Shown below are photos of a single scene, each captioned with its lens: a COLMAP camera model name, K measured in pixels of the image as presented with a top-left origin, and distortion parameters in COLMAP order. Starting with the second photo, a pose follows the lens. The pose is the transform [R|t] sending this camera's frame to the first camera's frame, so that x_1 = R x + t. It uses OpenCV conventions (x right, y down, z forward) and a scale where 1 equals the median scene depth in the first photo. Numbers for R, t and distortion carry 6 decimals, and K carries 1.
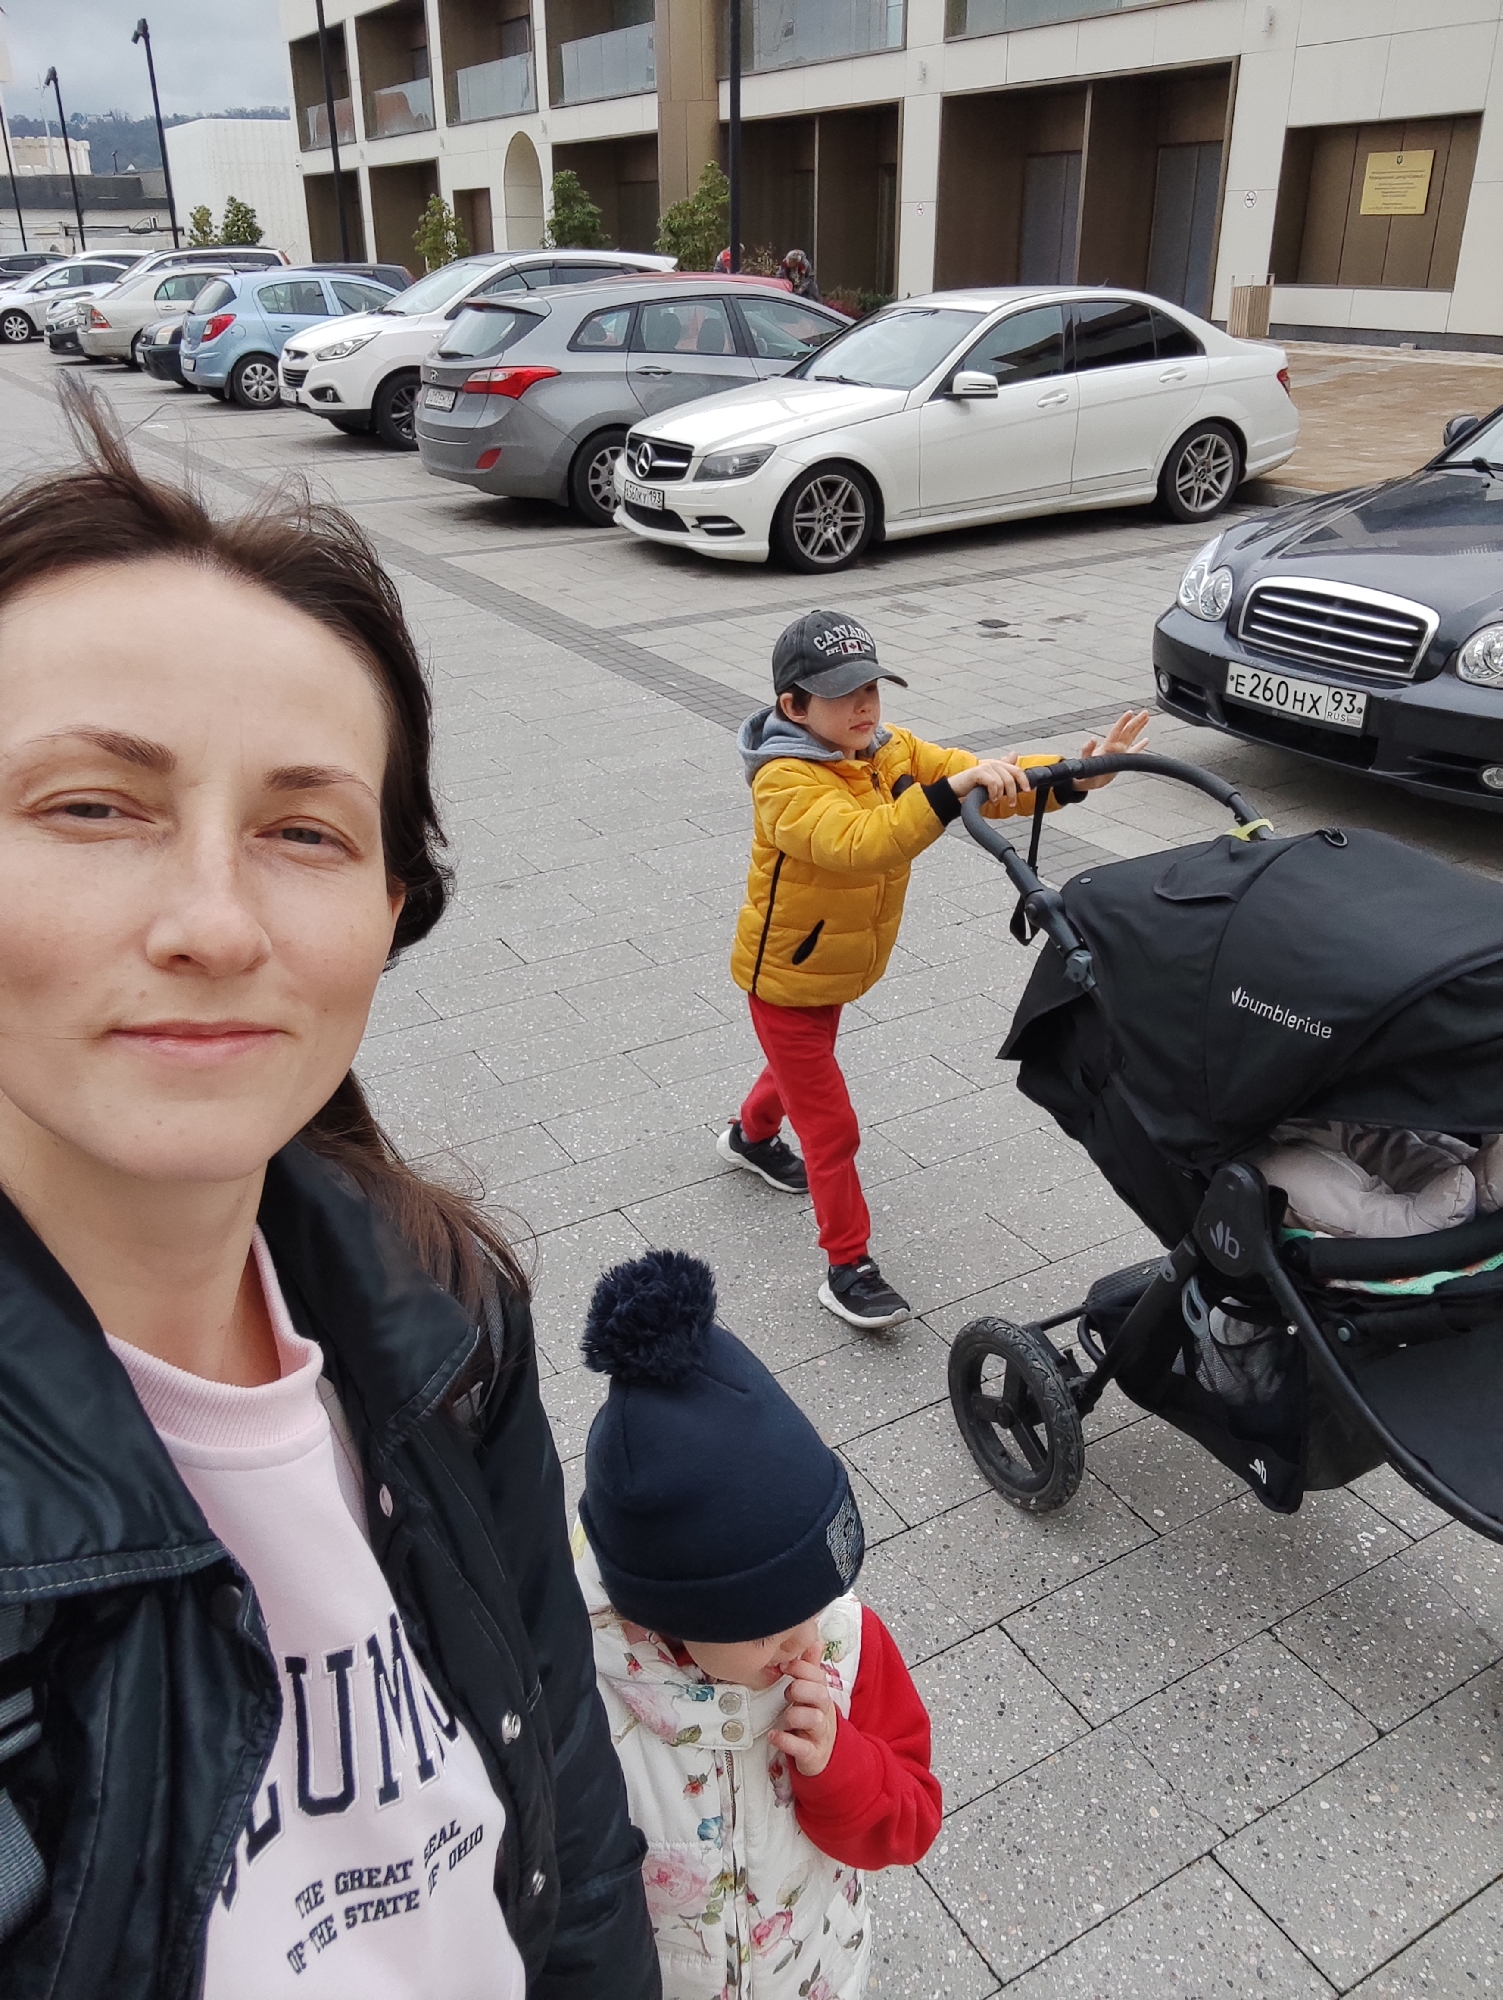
lens RADIAL K [[1572.8, 0, 751.4], [0, 1572.8, 997.9], [0, 0, 1]] dist [-0.009262, -0.003619]
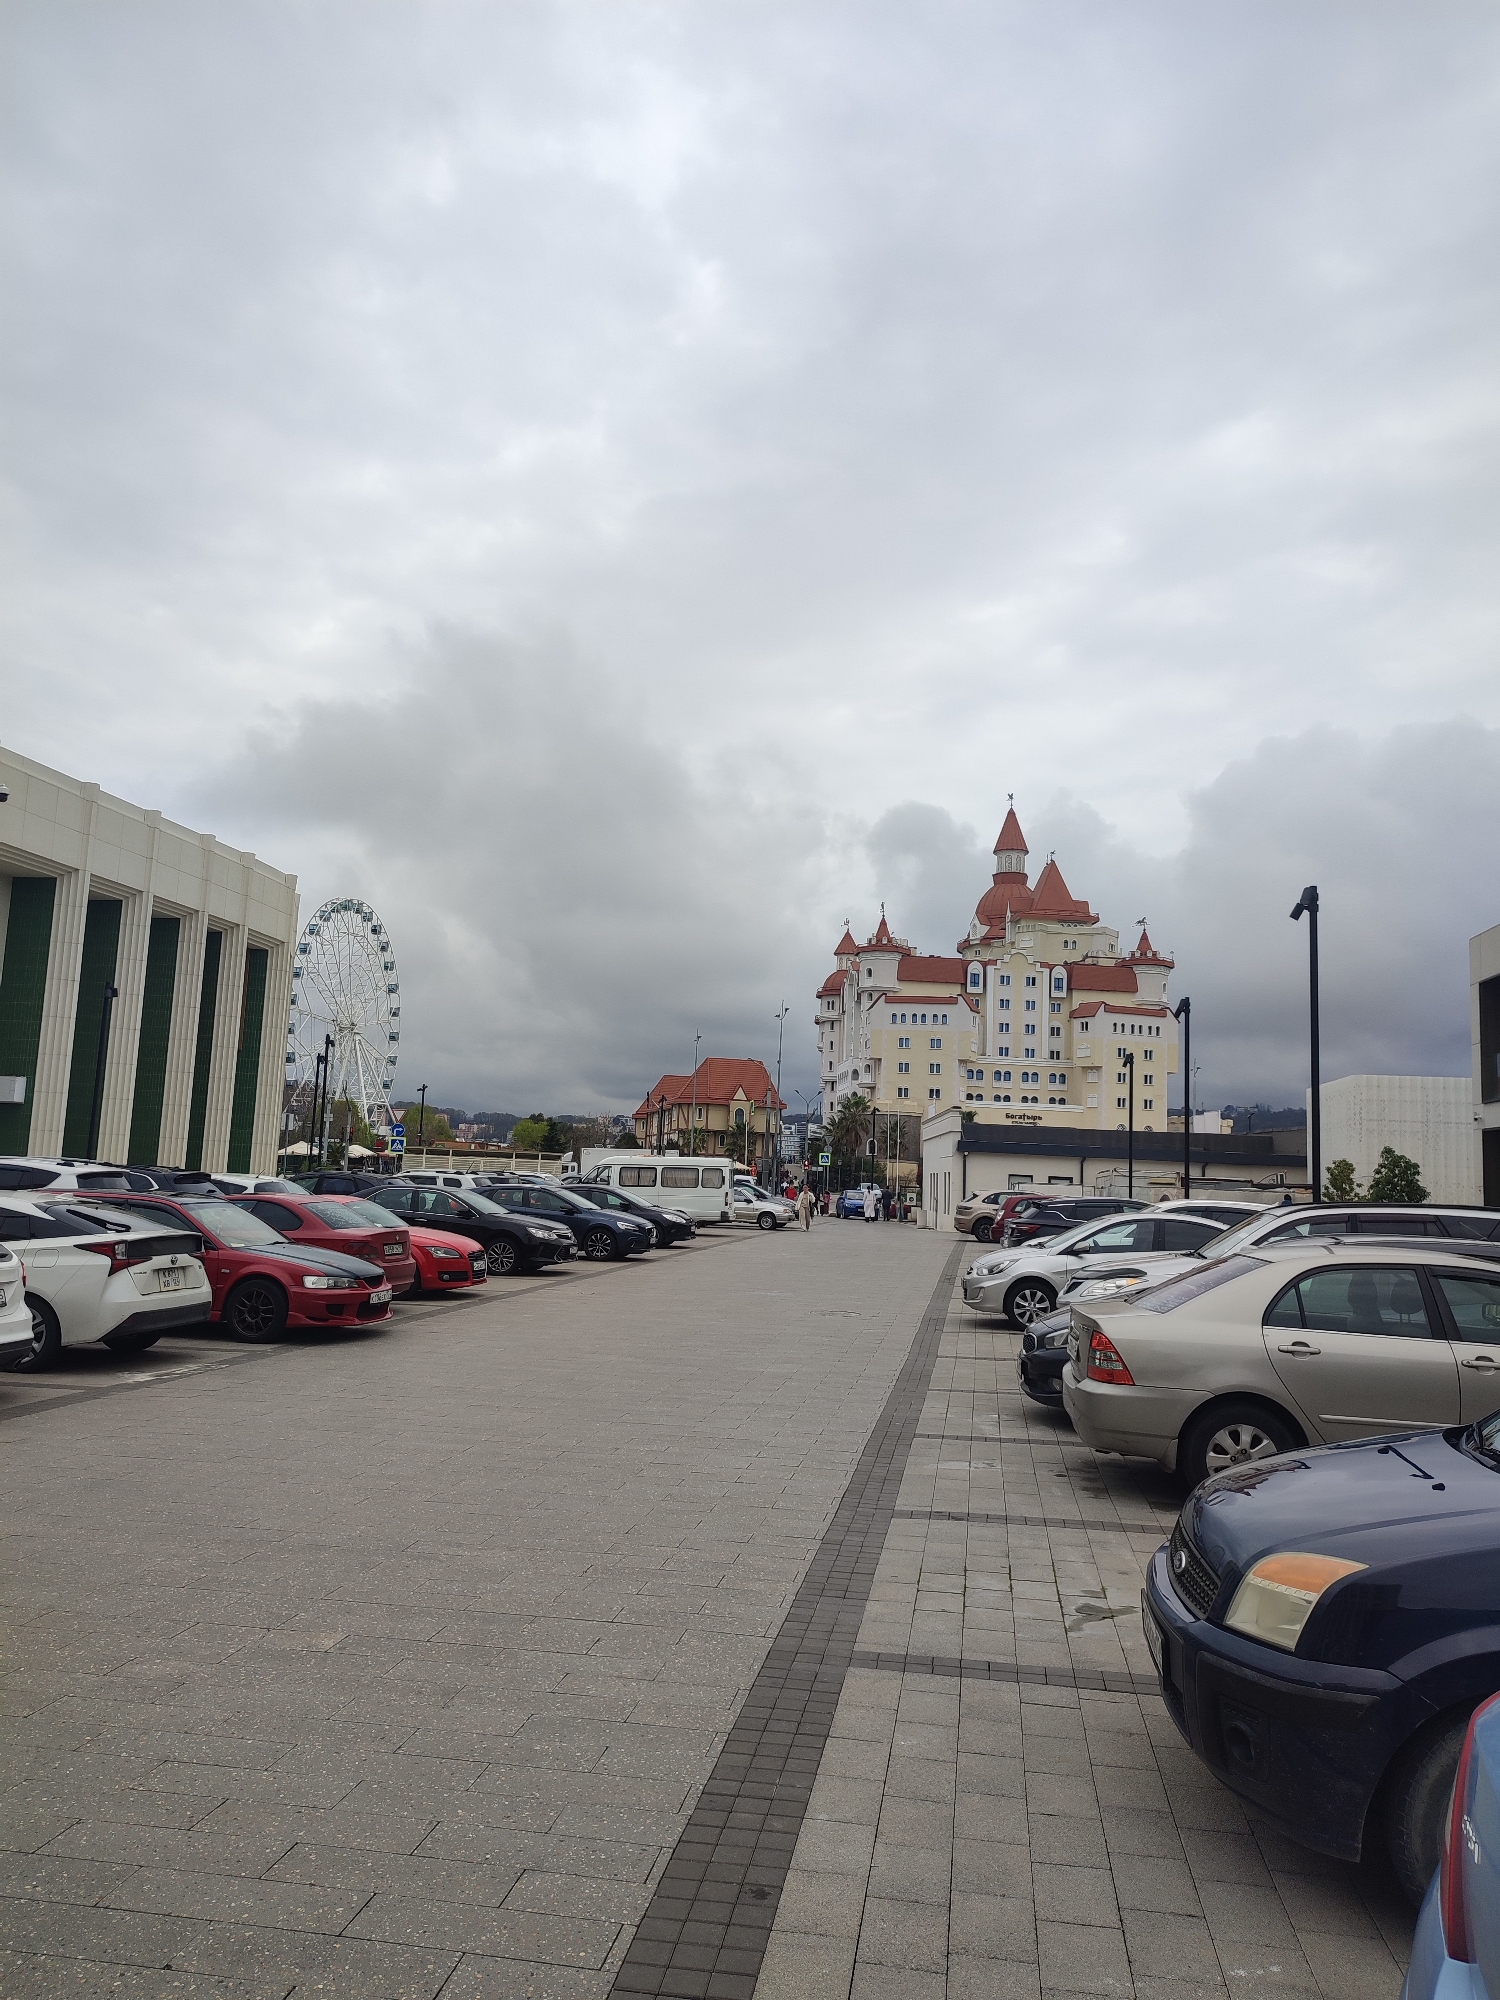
lens RADIAL K [[1406.1, 0, 754.8], [0, 1406.1, 998.6], [0, 0, 1]] dist [-0.004575, -0.000978]
pose [[0.773872, -0.040827, -0.632025, -0.153308], [-0.319079, 0.836889, -0.444752, -0.190911], [0.547093, 0.545847, 0.634618, 0.402471]]
